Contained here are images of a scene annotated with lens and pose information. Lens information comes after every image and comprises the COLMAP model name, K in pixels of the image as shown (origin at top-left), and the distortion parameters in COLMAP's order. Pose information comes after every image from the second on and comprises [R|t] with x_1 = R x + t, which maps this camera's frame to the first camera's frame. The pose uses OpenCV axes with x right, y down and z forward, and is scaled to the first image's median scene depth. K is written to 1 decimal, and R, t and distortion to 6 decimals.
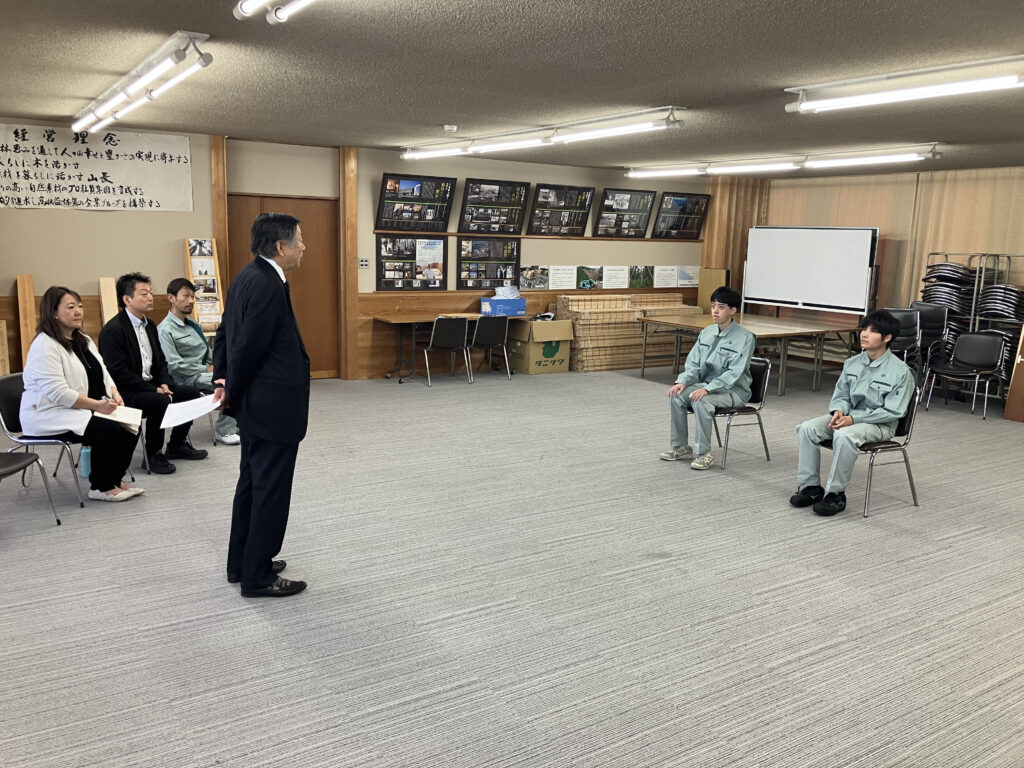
lens RADIAL K [[850.1, 0, 517.8], [0, 850.1, 393.9], [0, 0, 1]] dist [0.010138, -0.037465]
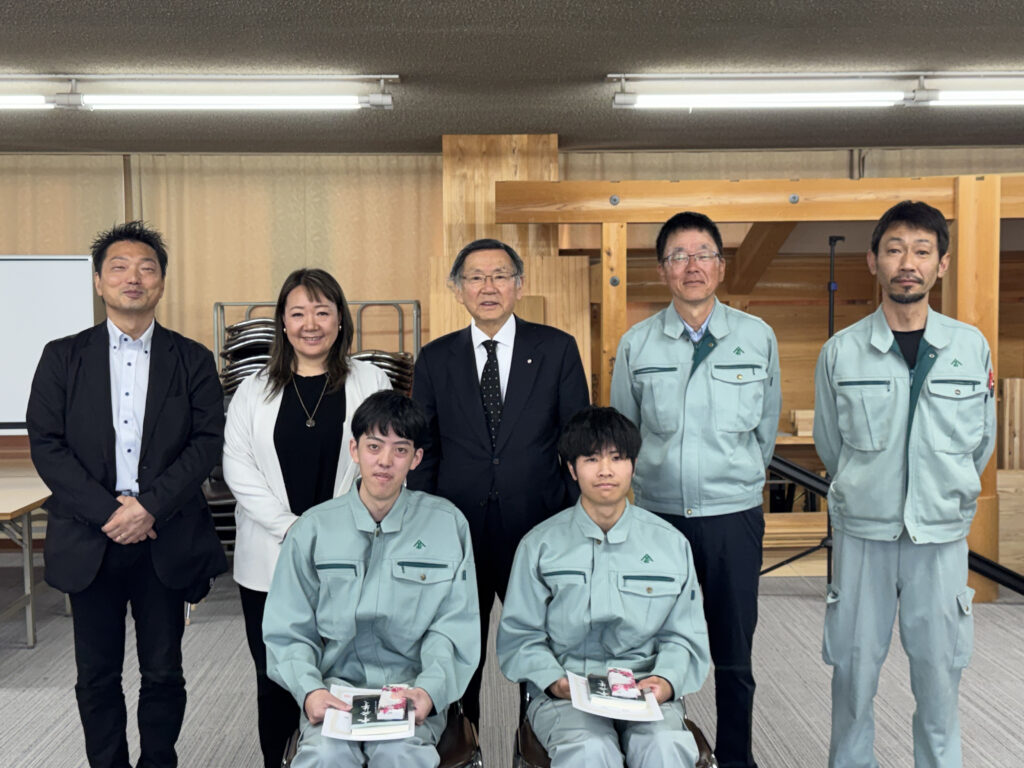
lens RADIAL K [[1326.4, 0, 512.3], [0, 1326.4, 385.2], [0, 0, 1]] dist [0.021838, 0.000000]
pose [[0.522905, -0.074442, 0.849134, -0.218725], [0.168771, 0.985499, -0.017534, -0.121329], [-0.835516, 0.152478, 0.527886, 0.731482]]
